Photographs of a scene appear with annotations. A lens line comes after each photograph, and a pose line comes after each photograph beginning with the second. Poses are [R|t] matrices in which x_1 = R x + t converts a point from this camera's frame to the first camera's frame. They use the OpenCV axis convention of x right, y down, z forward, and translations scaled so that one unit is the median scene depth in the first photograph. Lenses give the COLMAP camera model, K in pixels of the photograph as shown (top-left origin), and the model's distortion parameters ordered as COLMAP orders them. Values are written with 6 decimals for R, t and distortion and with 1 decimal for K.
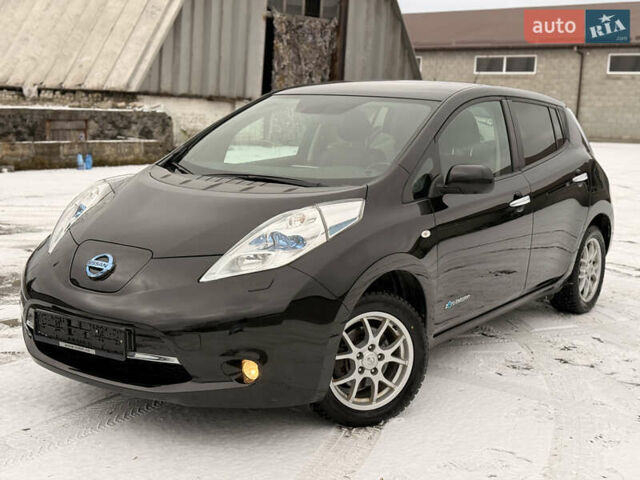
lens RADIAL K [[867.6, 0, 320.0], [0, 867.6, 240.0], [0, 0, 1]] dist [0.271275, -0.792374]
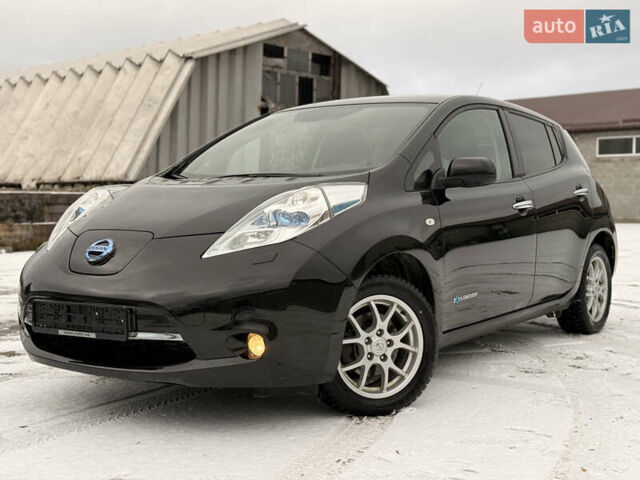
lens RADIAL K [[867.6, 0, 320.0], [0, 867.6, 240.0], [0, 0, 1]] dist [0.271275, -0.792374]
pose [[0.999490, -0.031673, 0.004167, -0.007693], [0.031940, 0.993336, -0.110740, 0.116347], [-0.000632, 0.110816, 0.993841, 0.021409]]
